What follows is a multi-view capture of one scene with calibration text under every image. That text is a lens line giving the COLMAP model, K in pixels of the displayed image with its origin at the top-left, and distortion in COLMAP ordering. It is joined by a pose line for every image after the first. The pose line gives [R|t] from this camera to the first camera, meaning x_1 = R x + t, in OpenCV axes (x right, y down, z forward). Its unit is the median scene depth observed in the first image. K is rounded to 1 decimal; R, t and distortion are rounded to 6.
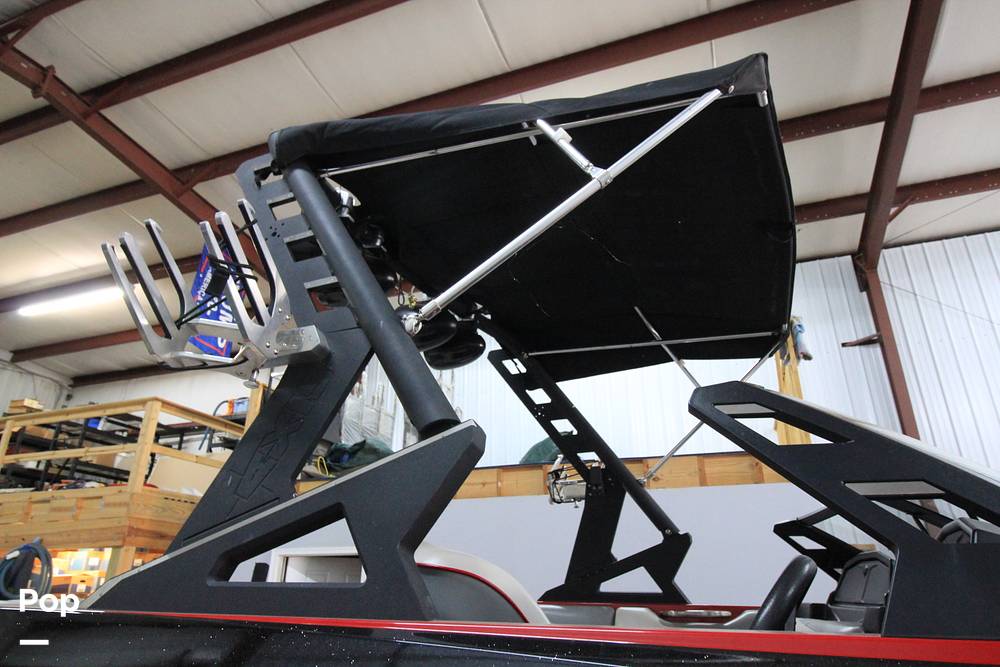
lens RADIAL K [[632.4, 0, 500.0], [0, 632.4, 333.5], [0, 0, 1]] dist [-0.002218, -0.000558]
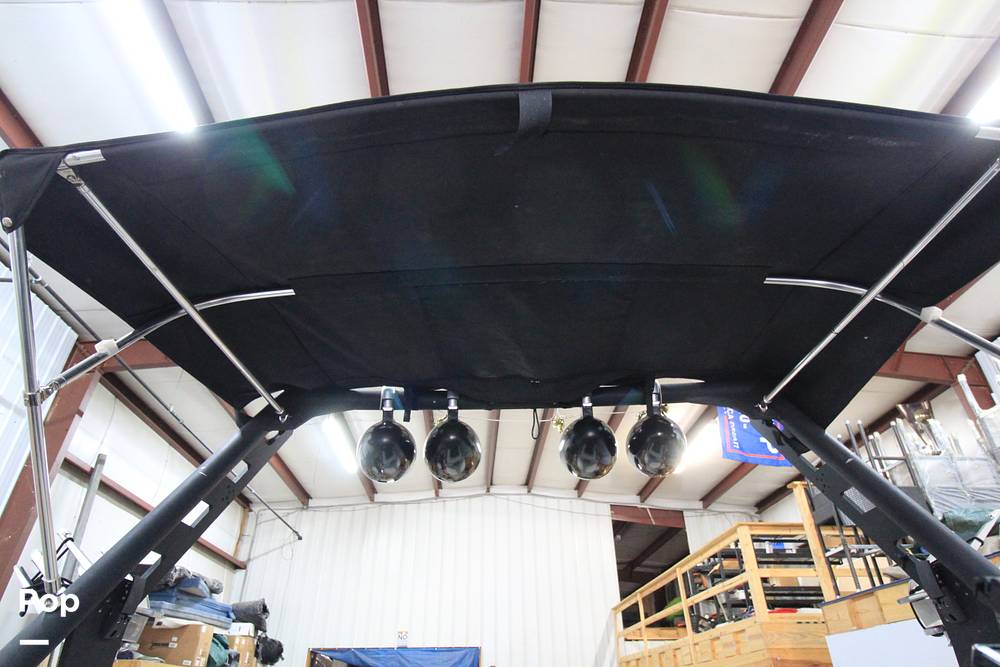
lens RADIAL K [[599.5, 0, 500.0], [0, 599.5, 333.5], [0, 0, 1]] dist [0.003138, 0.000081]
pose [[0.417012, -0.492970, -0.763597, 0.128315], [0.367144, 0.859904, -0.354642, 0.026211], [0.831448, -0.132460, 0.539582, 0.124188]]
